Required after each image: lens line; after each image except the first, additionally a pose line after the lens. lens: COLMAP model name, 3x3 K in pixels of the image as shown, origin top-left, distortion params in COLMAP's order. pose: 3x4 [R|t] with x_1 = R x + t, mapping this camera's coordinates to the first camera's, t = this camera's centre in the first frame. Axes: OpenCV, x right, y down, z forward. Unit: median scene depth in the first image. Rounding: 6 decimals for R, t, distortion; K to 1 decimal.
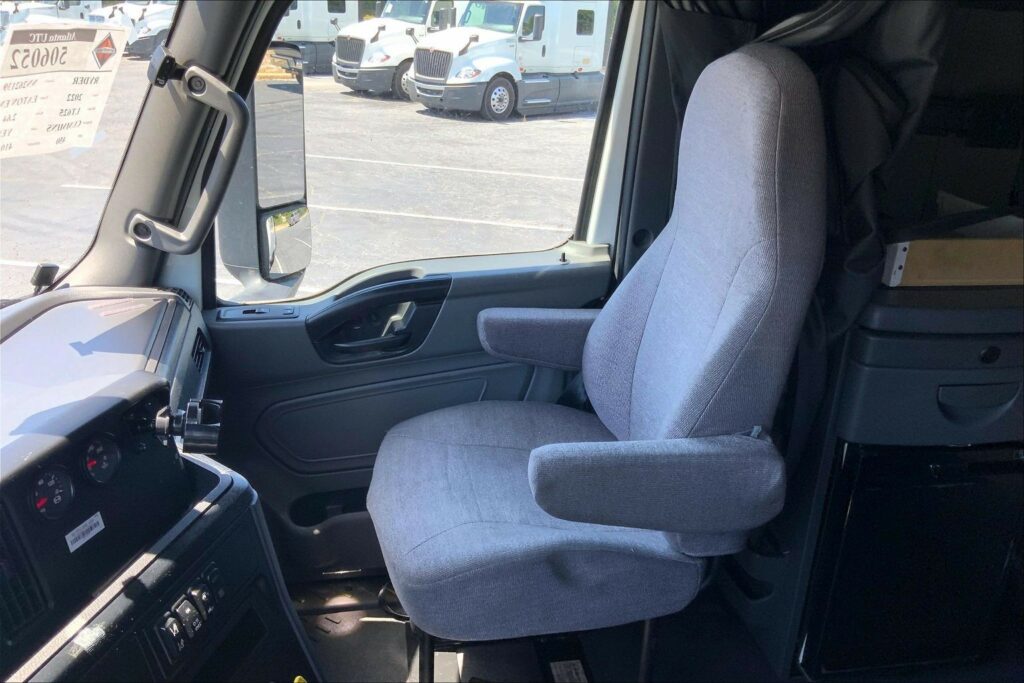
lens RADIAL K [[867.6, 0, 518.8], [0, 867.6, 334.0], [0, 0, 1]] dist [0.087234, -0.171851]
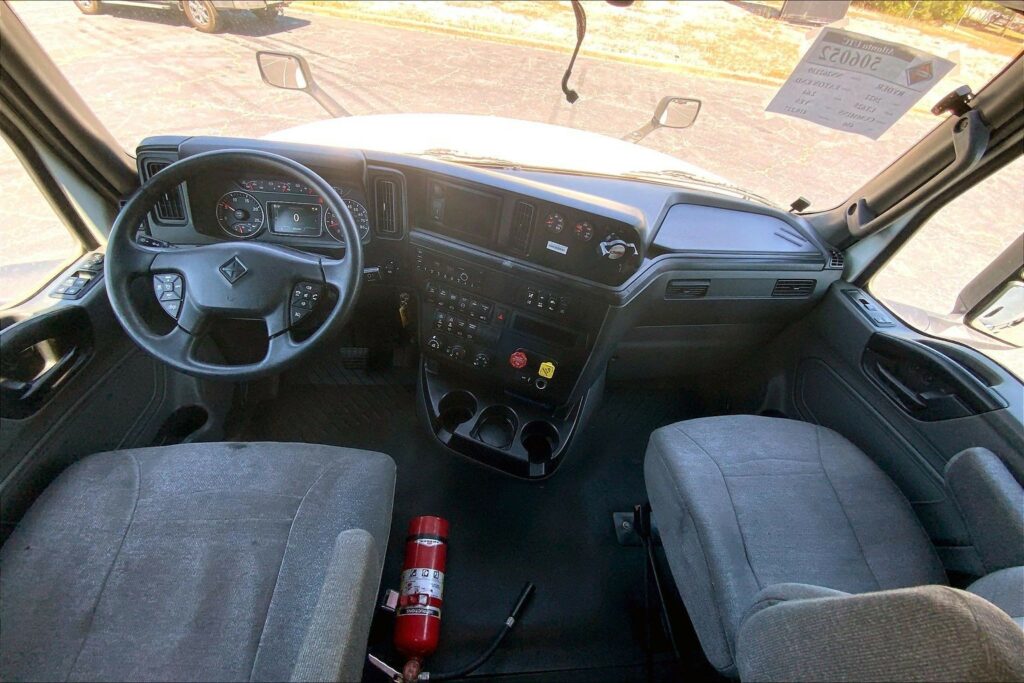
lens RADIAL K [[421.2, 0, 515.0], [0, 421.2, 341.4], [0, 0, 1]] dist [0.030252, -0.023449]
pose [[-0.119309, 0.664715, -0.737509, 0.393676], [-0.460828, 0.620881, 0.634148, -0.213639], [0.879433, 0.415524, 0.232243, 0.532966]]
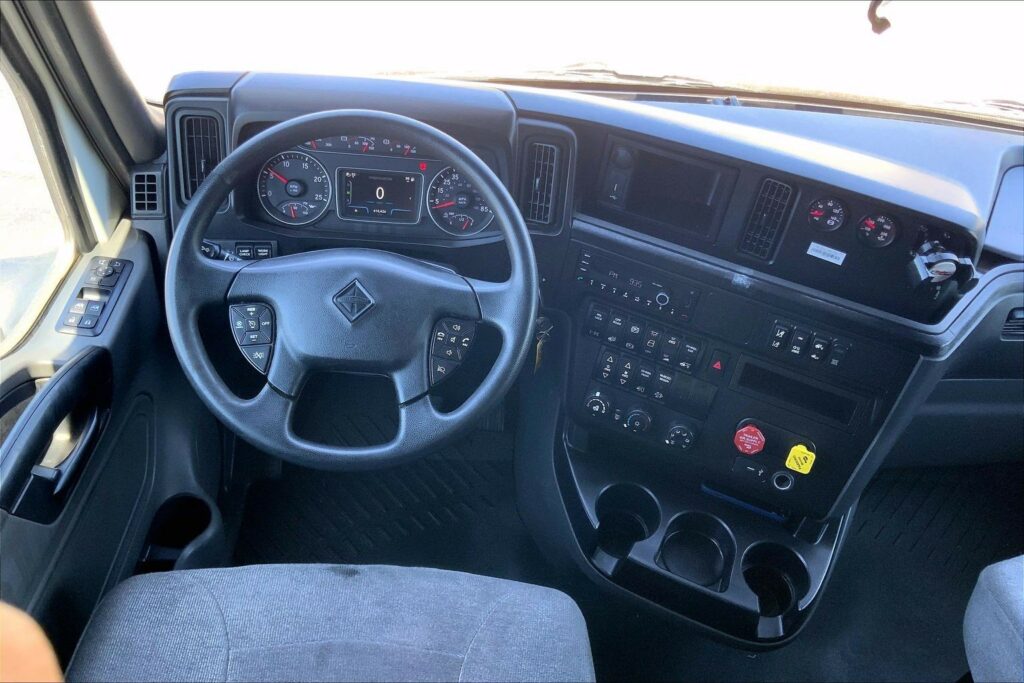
lens RADIAL K [[867.6, 0, 512.0], [0, 867.6, 341.5], [0, 0, 1]] dist [0.115707, -0.297438]
pose [[-0.176969, 0.656968, -0.732854, 0.530824], [-0.439193, 0.613647, 0.656161, -0.287533], [0.880790, 0.437985, 0.179939, 0.257445]]
